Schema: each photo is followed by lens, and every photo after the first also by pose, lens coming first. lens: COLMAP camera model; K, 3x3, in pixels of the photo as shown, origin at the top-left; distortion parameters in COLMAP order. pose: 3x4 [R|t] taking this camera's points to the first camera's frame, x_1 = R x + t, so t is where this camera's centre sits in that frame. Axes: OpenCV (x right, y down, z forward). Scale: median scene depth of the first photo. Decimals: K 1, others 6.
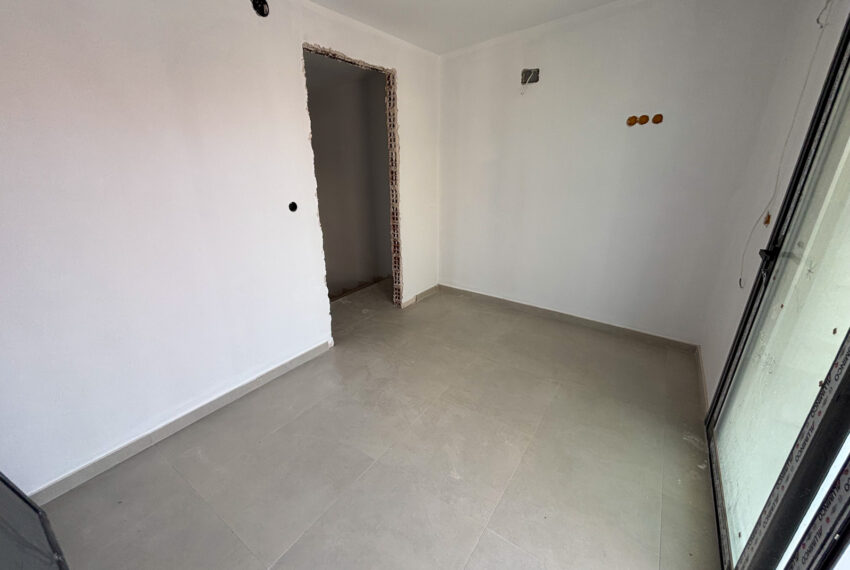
lens RADIAL K [[343.1, 0, 427.1], [0, 343.1, 284.1], [0, 0, 1]] dist [-0.002385, -0.000285]
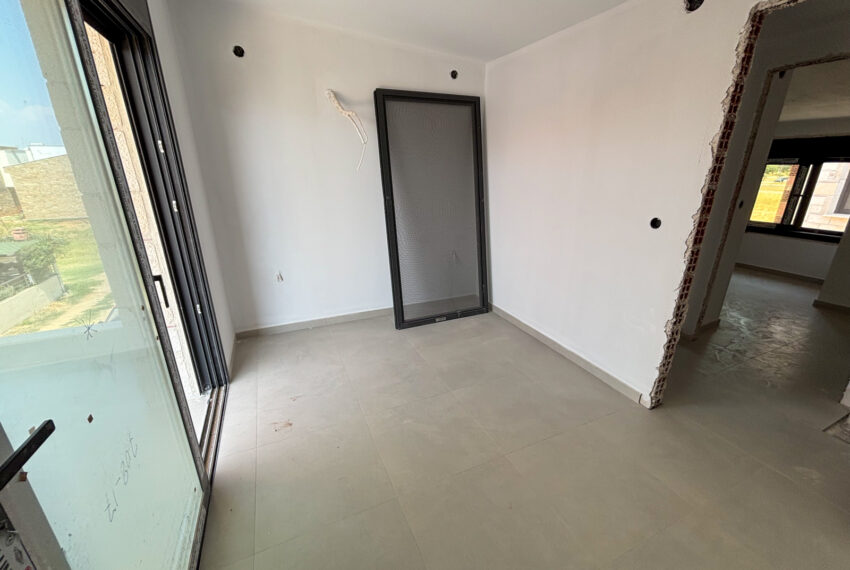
lens RADIAL K [[343.1, 0, 427.1], [0, 343.1, 284.1], [0, 0, 1]] dist [-0.002385, -0.000285]
pose [[-0.515936, 0.274672, -0.811397, 0.670481], [-0.298183, 0.830378, 0.470700, -0.335373], [0.803055, 0.484796, -0.346520, 0.911635]]
